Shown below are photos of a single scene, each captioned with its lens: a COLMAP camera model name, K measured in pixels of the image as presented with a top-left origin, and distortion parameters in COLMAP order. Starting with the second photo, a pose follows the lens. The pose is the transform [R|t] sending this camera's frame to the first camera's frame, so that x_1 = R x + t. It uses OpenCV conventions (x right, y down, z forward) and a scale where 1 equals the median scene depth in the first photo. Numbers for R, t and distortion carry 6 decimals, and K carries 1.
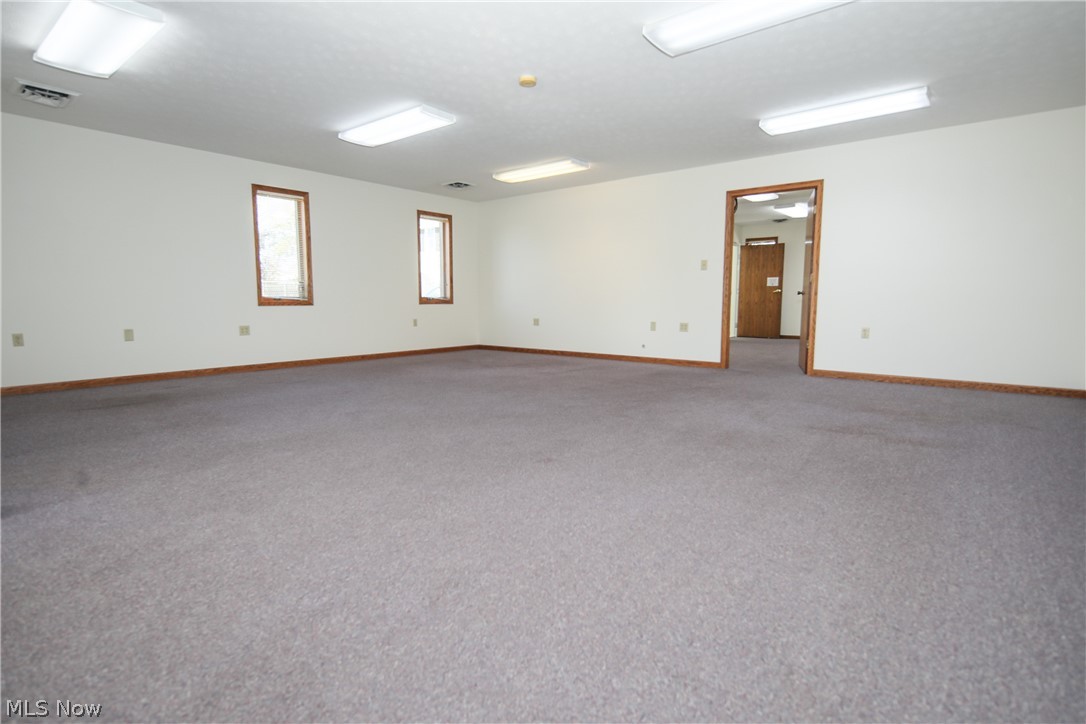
lens RADIAL K [[534.5, 0, 546.7], [0, 534.5, 359.2], [0, 0, 1]] dist [0.000192, -0.001119]
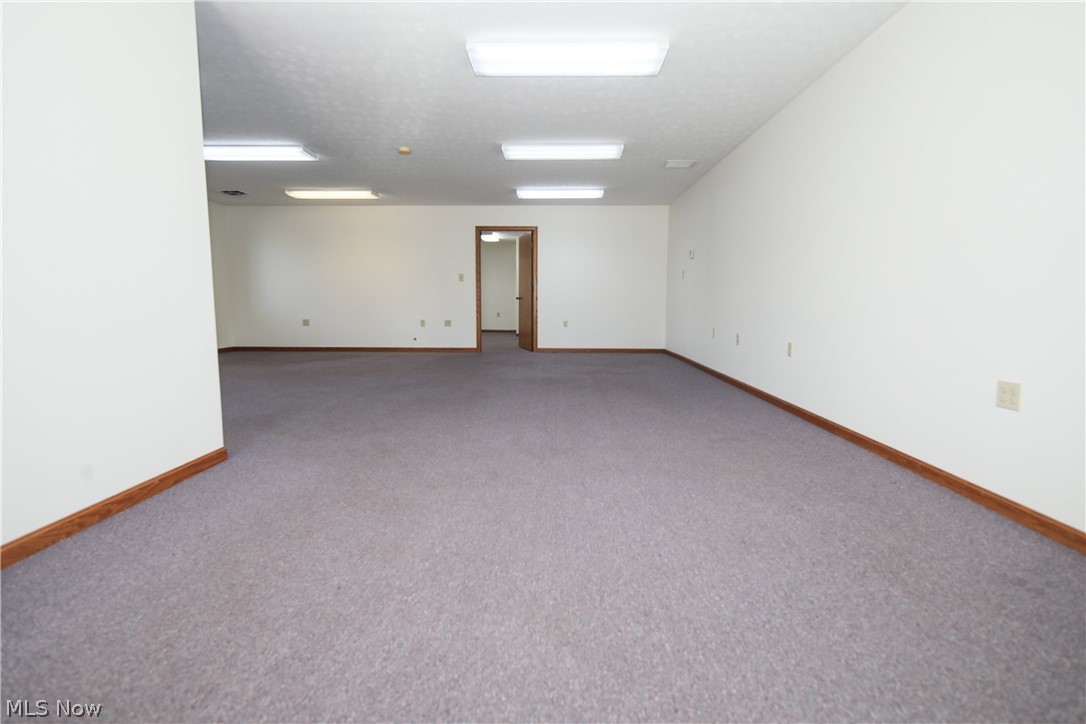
lens RADIAL K [[534.5, 0, 540.2], [0, 534.5, 358.1], [0, 0, 1]] dist [0.000192, -0.001119]
pose [[0.794539, -0.060193, 0.604223, -0.360549], [0.065263, 0.997776, 0.013580, 0.023016], [-0.603696, 0.028643, 0.796700, -0.197274]]
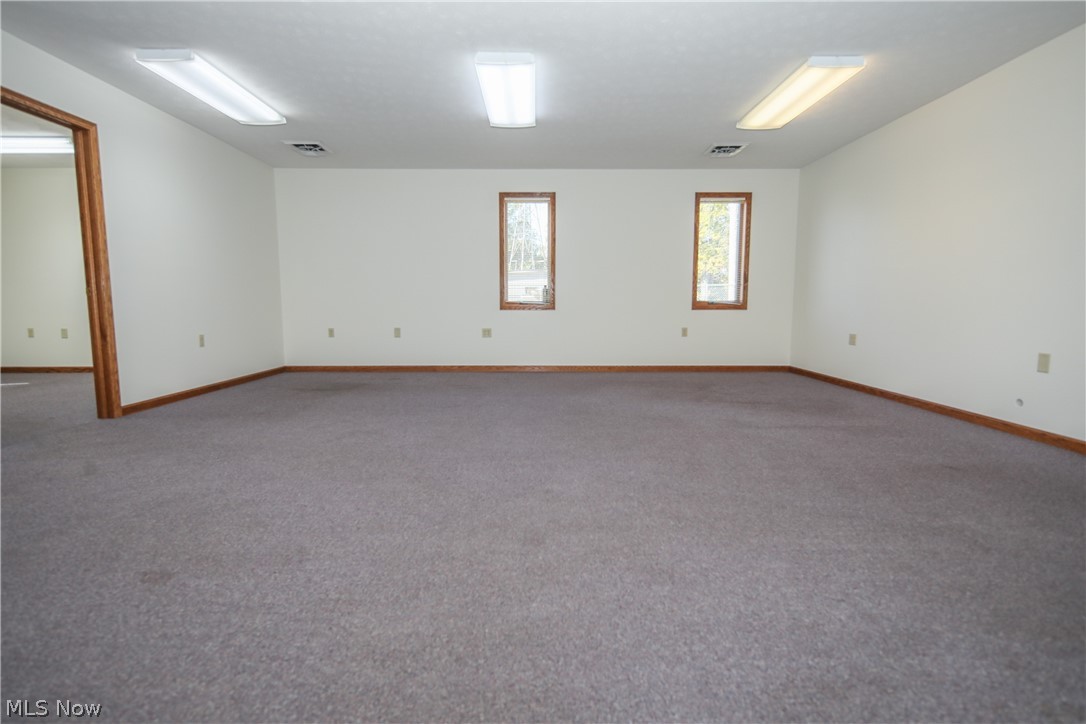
lens RADIAL K [[534.5, 0, 538.0], [0, 534.5, 357.8], [0, 0, 1]] dist [0.000192, -0.001119]
pose [[0.626271, 0.079538, -0.775538, 0.284757], [-0.087668, 0.995657, 0.031318, -0.040991], [0.774661, 0.048376, 0.630524, 0.362568]]
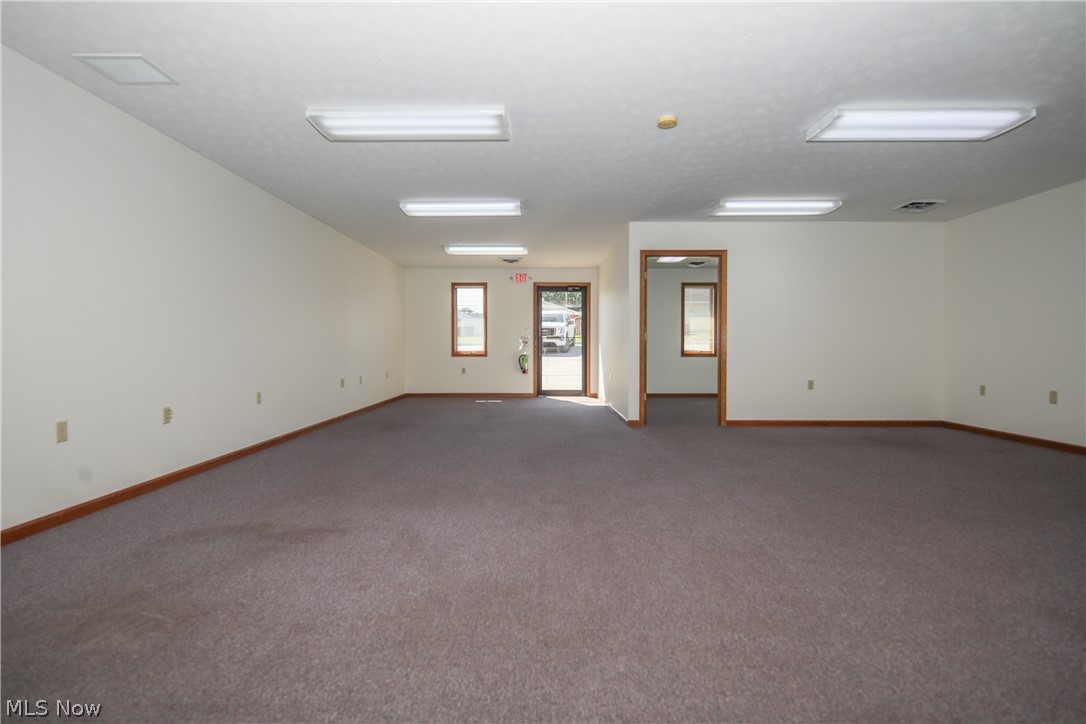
lens RADIAL K [[534.5, 0, 533.4], [0, 534.5, 366.2], [0, 0, 1]] dist [0.000192, -0.001119]
pose [[-0.802701, 0.023149, -0.595932, 0.328306], [-0.066362, 0.989574, 0.127827, -0.077747], [0.592678, 0.142154, -0.792796, 0.615194]]
